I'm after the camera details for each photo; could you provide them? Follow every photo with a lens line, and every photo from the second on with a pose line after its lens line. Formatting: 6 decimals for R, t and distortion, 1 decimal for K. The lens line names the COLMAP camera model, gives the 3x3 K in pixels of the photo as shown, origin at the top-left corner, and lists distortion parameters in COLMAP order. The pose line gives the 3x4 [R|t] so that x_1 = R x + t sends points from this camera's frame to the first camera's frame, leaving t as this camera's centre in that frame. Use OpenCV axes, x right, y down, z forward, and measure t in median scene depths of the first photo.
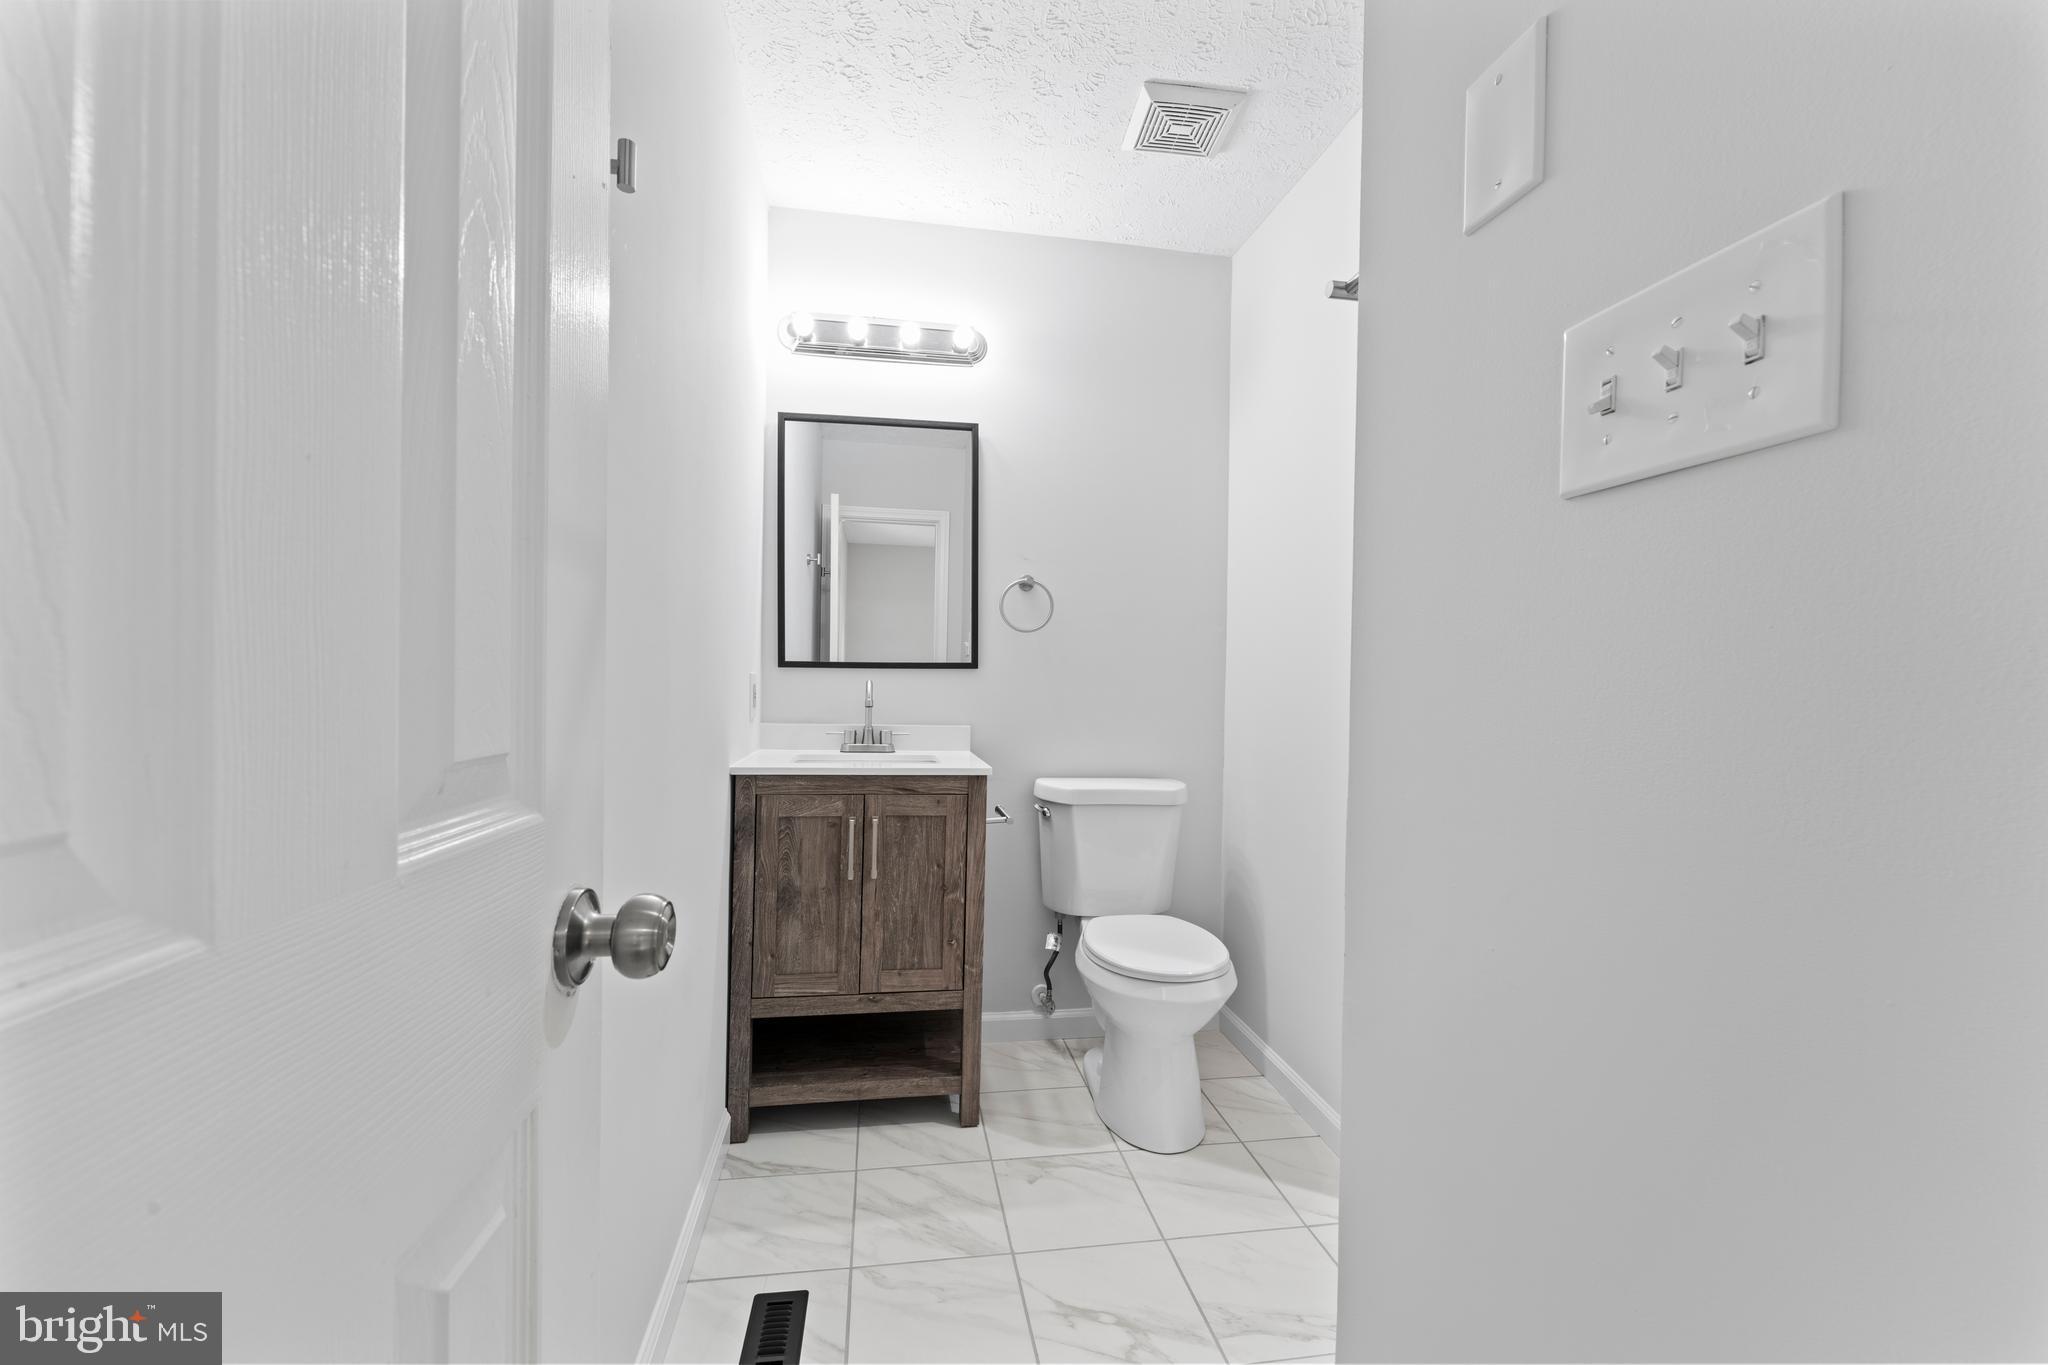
lens RADIAL K [[814.0, 0, 1024.2], [0, 814.0, 670.7], [0, 0, 1]] dist [-0.001854, -0.000321]
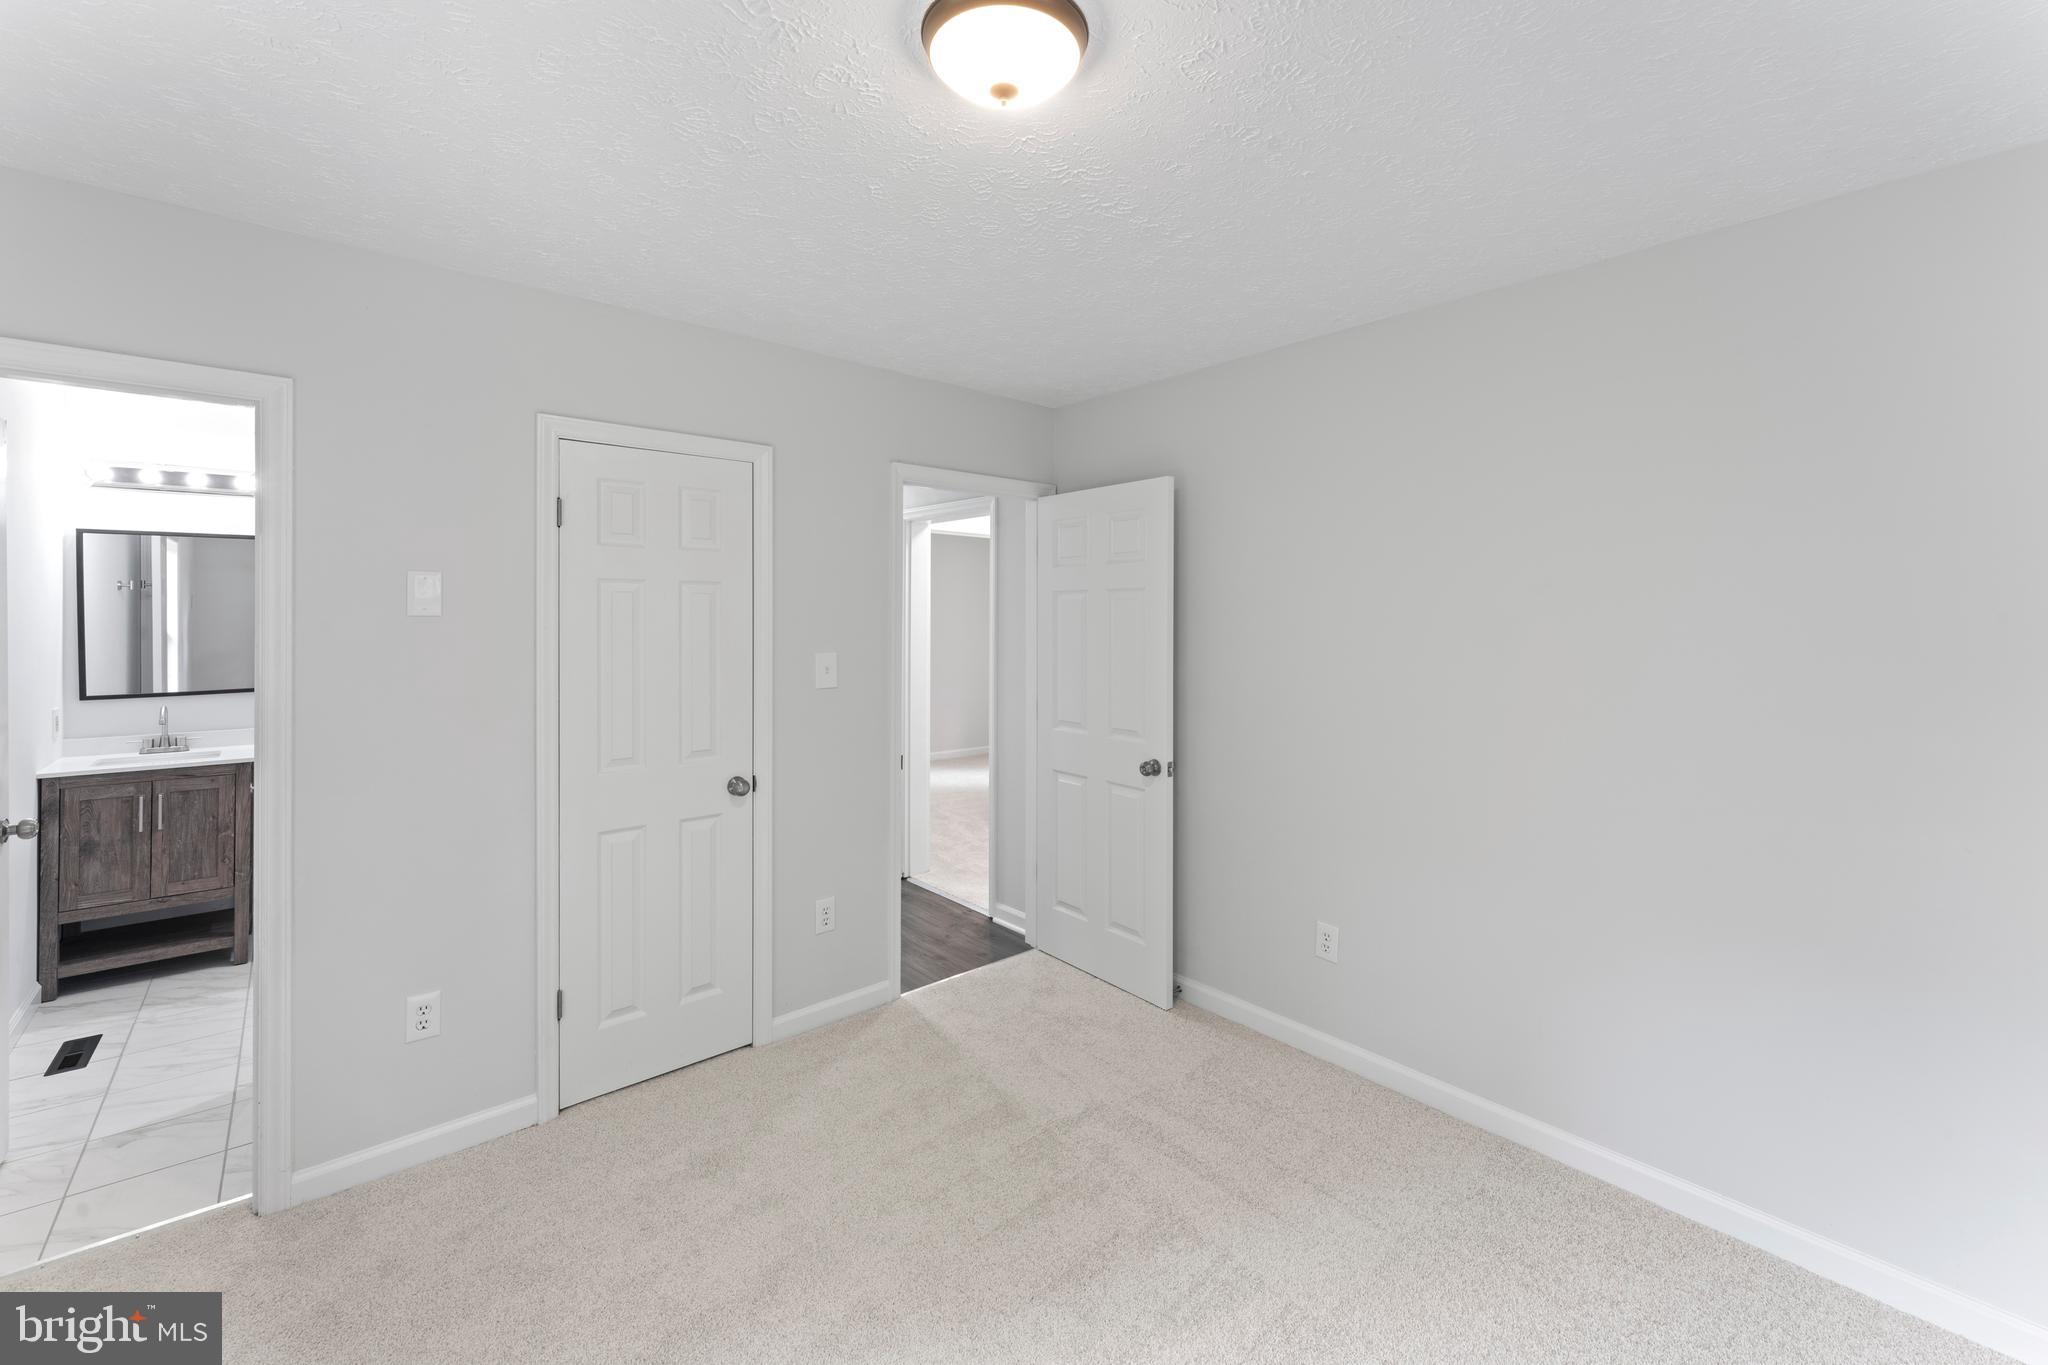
lens RADIAL K [[810.2, 0, 981.5], [0, 810.2, 616.4], [0, 0, 1]] dist [0.000812, 0.000377]
pose [[0.862330, -0.010658, 0.506234, 0.441088], [0.002069, 0.999844, 0.017526, -0.216757], [-0.506342, -0.014066, 0.862218, -1.325034]]
